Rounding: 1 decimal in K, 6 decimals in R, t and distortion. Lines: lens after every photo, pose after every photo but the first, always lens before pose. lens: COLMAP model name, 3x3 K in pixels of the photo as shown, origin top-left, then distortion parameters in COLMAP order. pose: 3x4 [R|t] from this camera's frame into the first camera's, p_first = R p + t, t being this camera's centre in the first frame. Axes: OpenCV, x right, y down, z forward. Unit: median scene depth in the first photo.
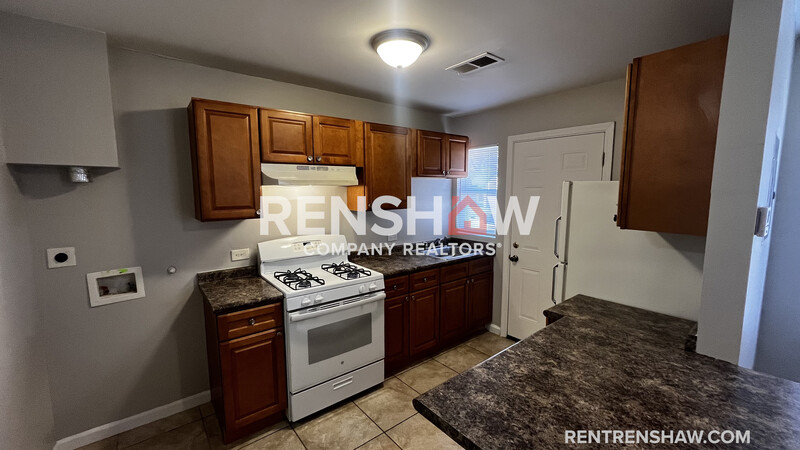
lens RADIAL K [[324.8, 0, 395.8], [0, 324.8, 228.0], [0, 0, 1]] dist [0.000426, 0.000023]
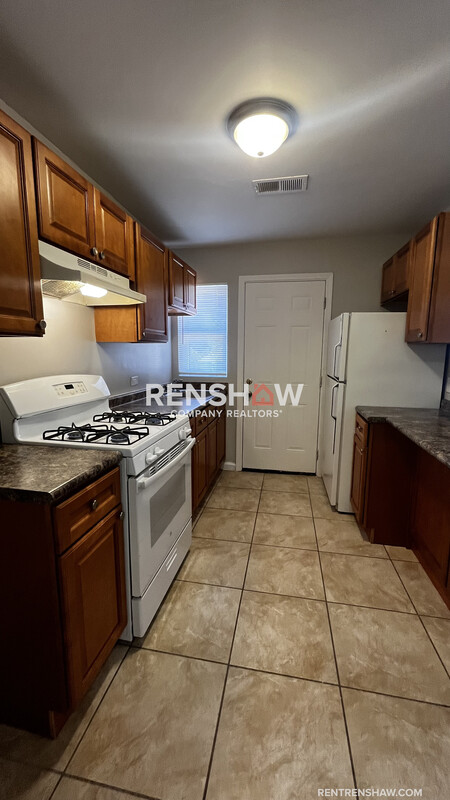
lens RADIAL K [[324.8, 0, 225.0], [0, 324.8, 400.0], [0, 0, 1]] dist [0.000426, 0.000023]
pose [[0.761556, -0.085532, 0.642430, -0.491775], [0.067362, 0.996331, 0.052796, 0.066804], [-0.644589, 0.003069, 0.764523, 0.312659]]
